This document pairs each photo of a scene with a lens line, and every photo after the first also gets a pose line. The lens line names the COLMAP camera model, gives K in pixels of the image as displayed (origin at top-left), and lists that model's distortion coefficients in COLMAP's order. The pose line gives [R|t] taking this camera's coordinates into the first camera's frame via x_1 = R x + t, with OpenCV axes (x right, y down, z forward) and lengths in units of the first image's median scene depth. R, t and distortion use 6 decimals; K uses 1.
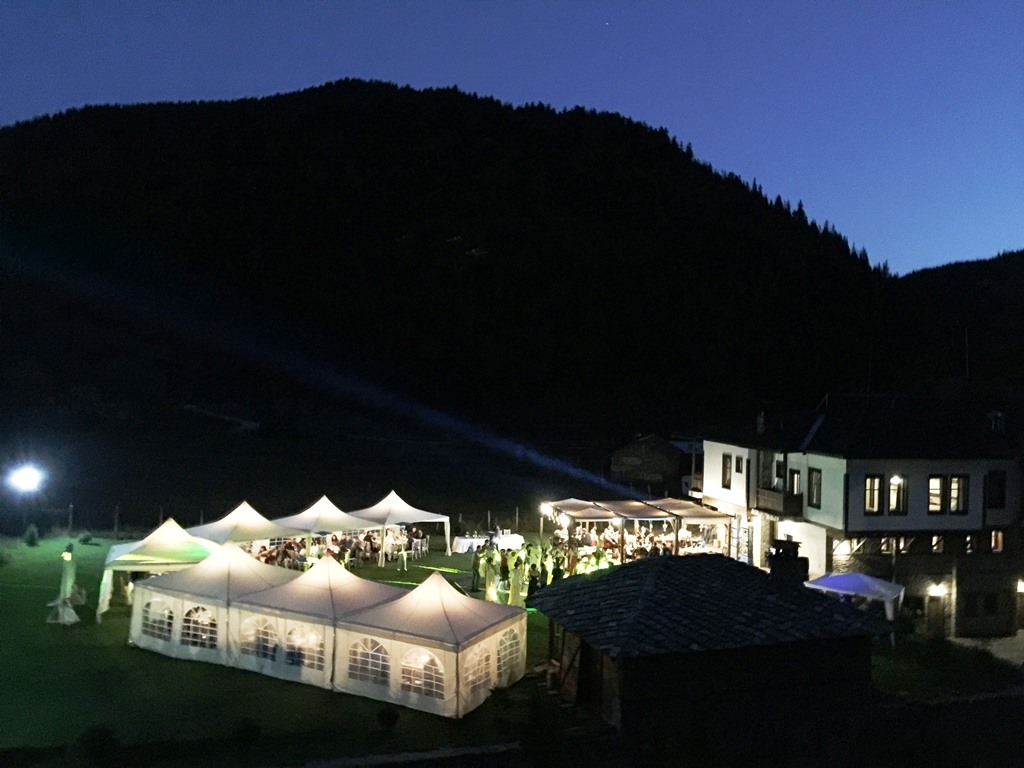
lens RADIAL K [[873.4, 0, 517.3], [0, 873.4, 372.3], [0, 0, 1]] dist [0.096855, -0.130811]
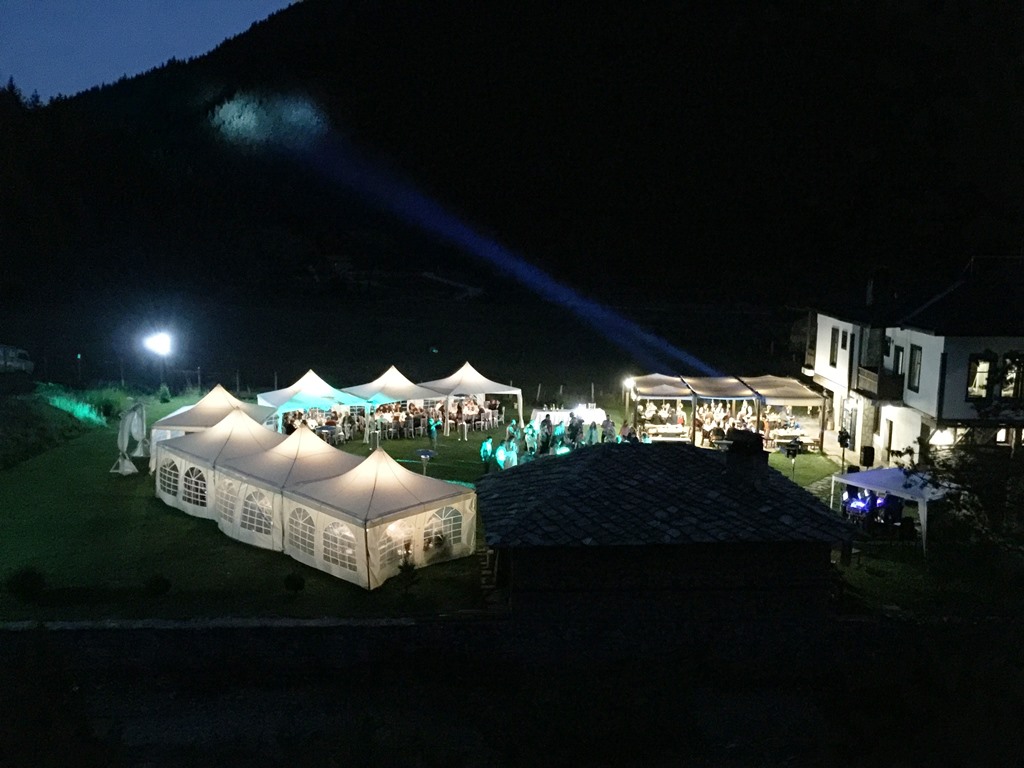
lens RADIAL K [[873.4, 0, 517.3], [0, 873.4, 372.3], [0, 0, 1]] dist [0.096855, -0.130811]
pose [[0.958608, 0.023351, -0.283771, 0.205974], [0.020486, 0.988392, 0.150535, -0.003430], [0.283993, -0.150118, 0.947002, 0.067436]]
